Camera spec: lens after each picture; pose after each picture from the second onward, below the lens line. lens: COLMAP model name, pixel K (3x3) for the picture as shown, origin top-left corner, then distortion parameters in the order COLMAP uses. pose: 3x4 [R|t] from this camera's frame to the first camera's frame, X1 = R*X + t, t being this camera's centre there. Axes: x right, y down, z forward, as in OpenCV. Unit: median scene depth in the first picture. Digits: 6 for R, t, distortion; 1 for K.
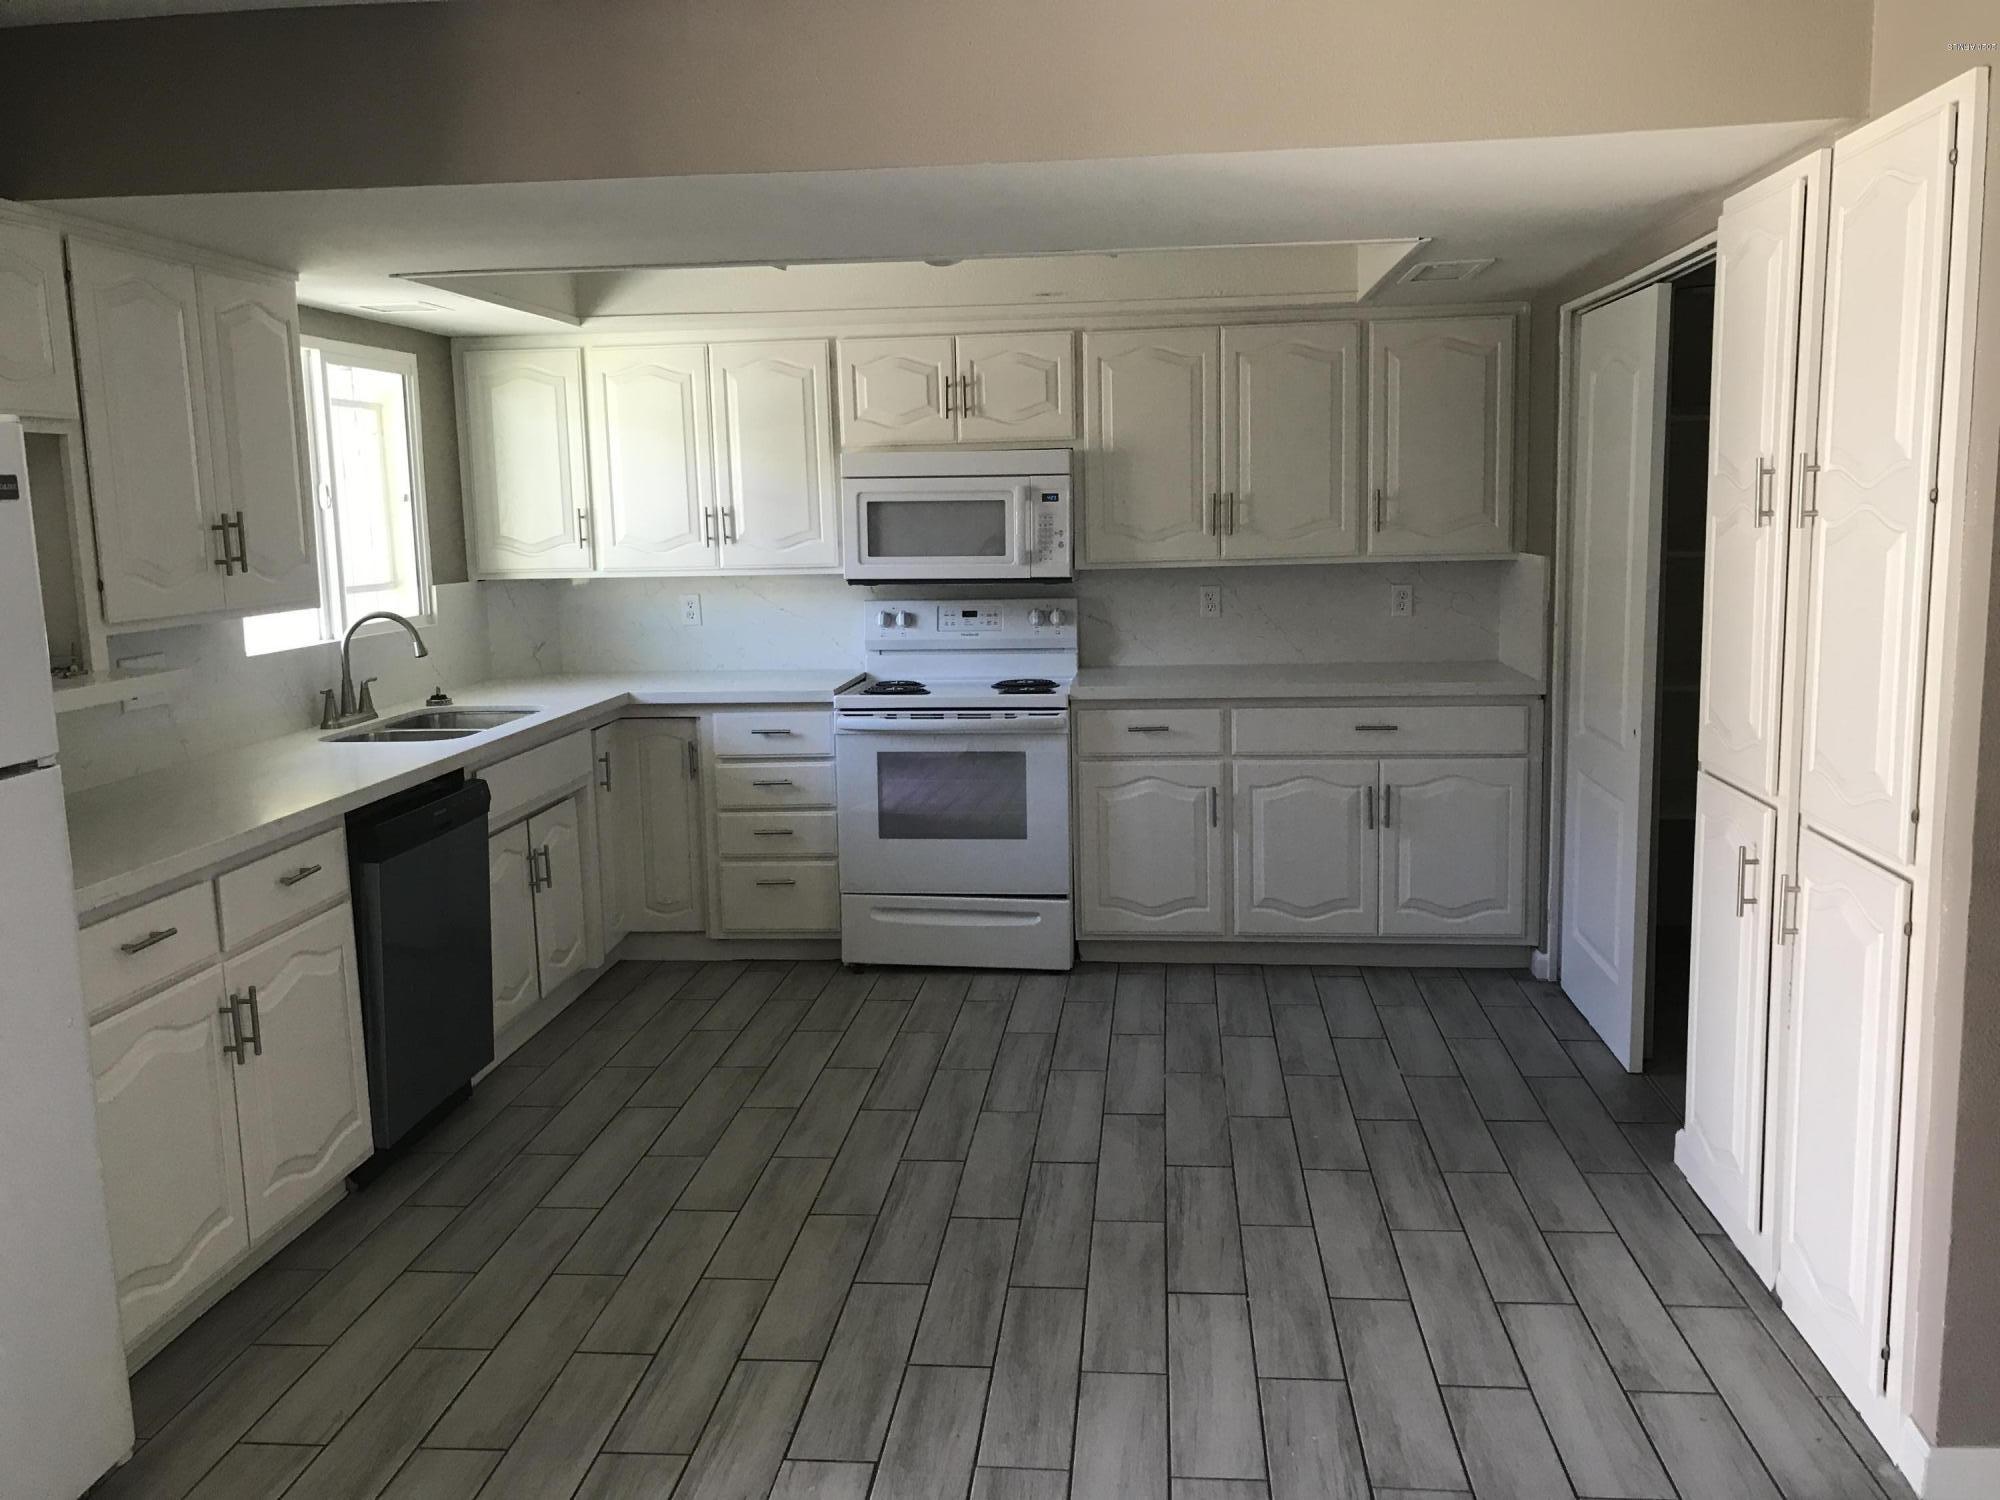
lens RADIAL K [[1637.9, 0, 1007.0], [0, 1637.9, 736.9], [0, 0, 1]] dist [0.109352, -0.164979]
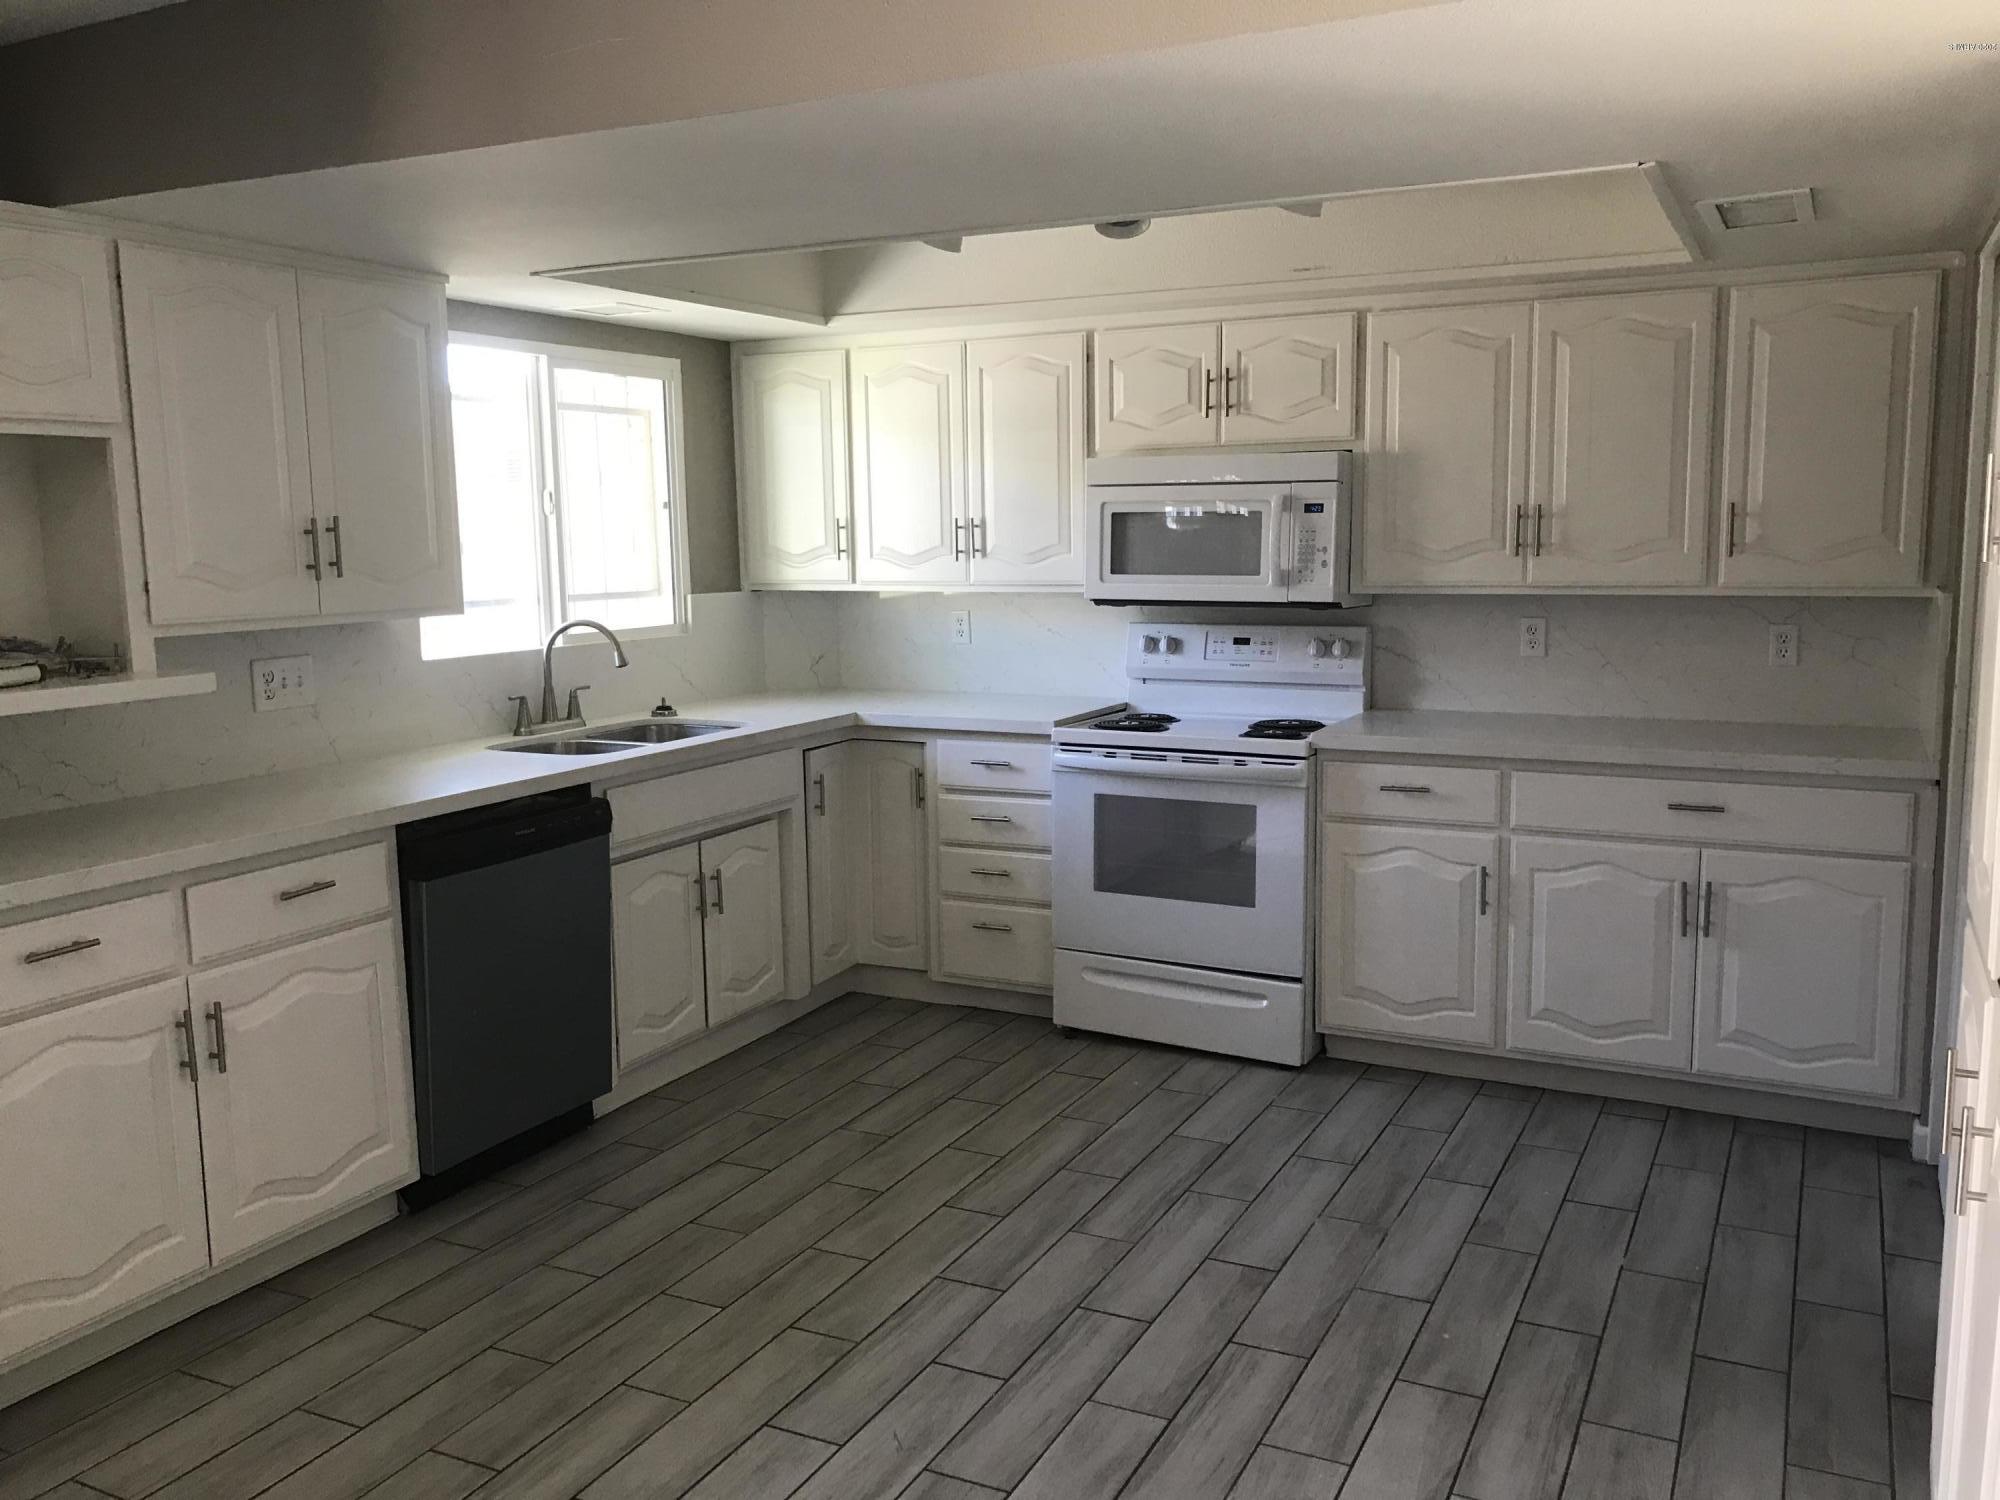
lens RADIAL K [[1654.8, 0, 1000.0], [0, 1654.8, 750.0], [0, 0, 1]] dist [0.040165, -0.008472]
pose [[0.935898, 0.059523, -0.347207, 0.181646], [-0.059489, 0.998171, 0.010769, -0.020917], [0.347213, 0.010577, 0.937727, 0.141958]]
